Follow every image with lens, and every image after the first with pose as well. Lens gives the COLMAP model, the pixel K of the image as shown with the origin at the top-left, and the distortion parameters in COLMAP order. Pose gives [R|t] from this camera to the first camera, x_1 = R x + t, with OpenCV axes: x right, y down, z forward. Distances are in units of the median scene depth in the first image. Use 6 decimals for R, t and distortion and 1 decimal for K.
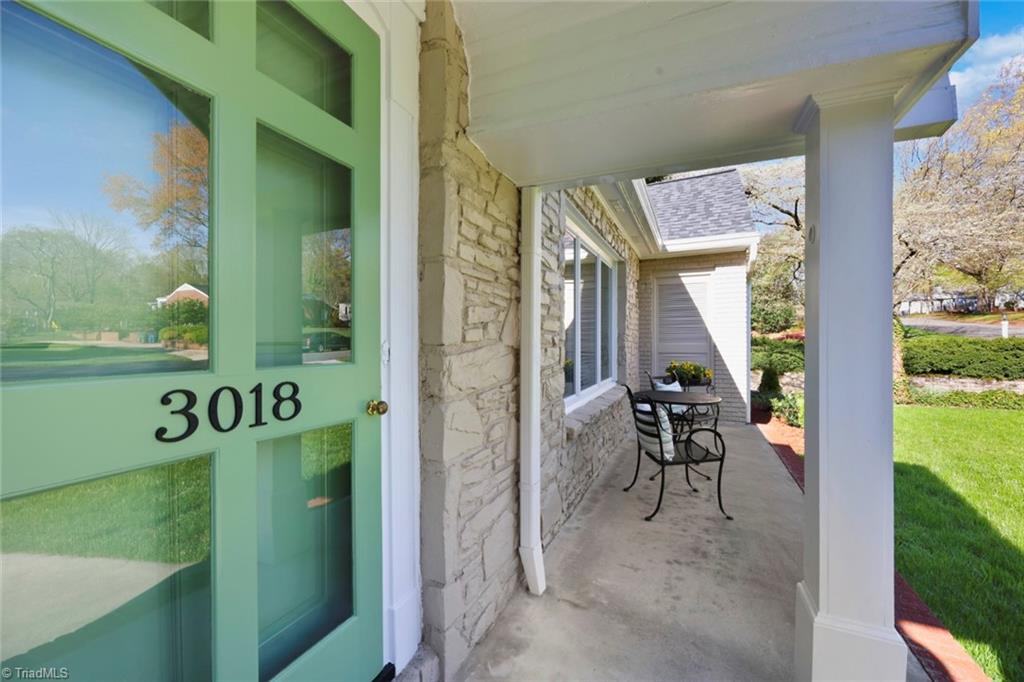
lens RADIAL K [[411.2, 0, 507.0], [0, 411.2, 340.9], [0, 0, 1]] dist [-0.001590, -0.000503]
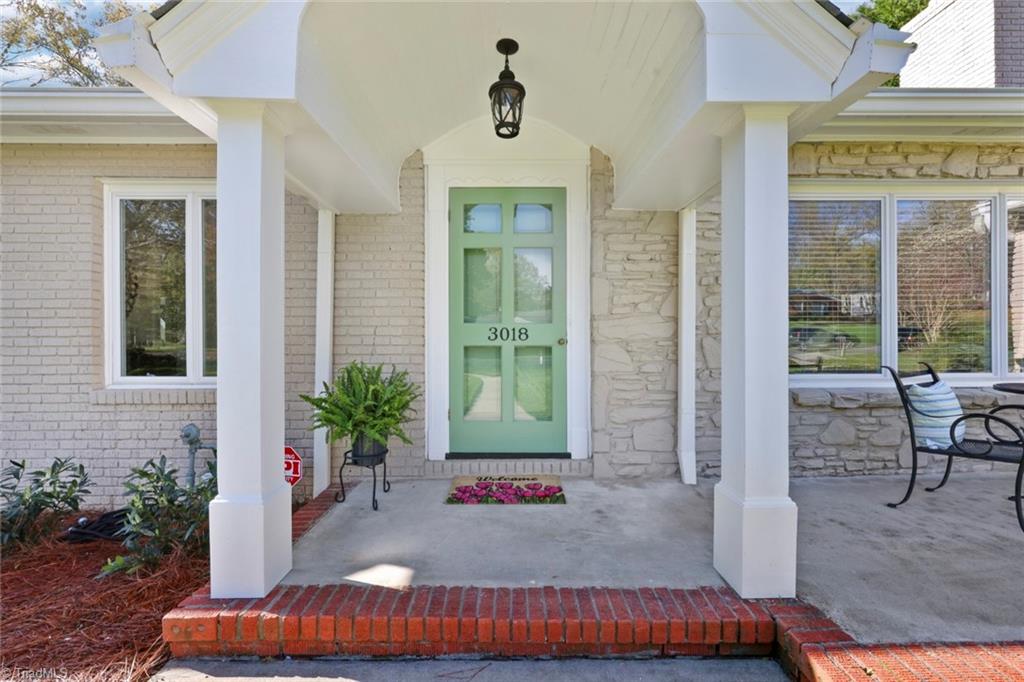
lens RADIAL K [[411.2, 0, 507.0], [0, 411.2, 340.9], [0, 0, 1]] dist [-0.001590, -0.000503]
pose [[0.414024, 0.000167, -0.910266, 1.396953], [-0.001296, 0.999999, -0.000406, 0.124988], [0.910265, 0.001348, 0.414024, -0.244364]]
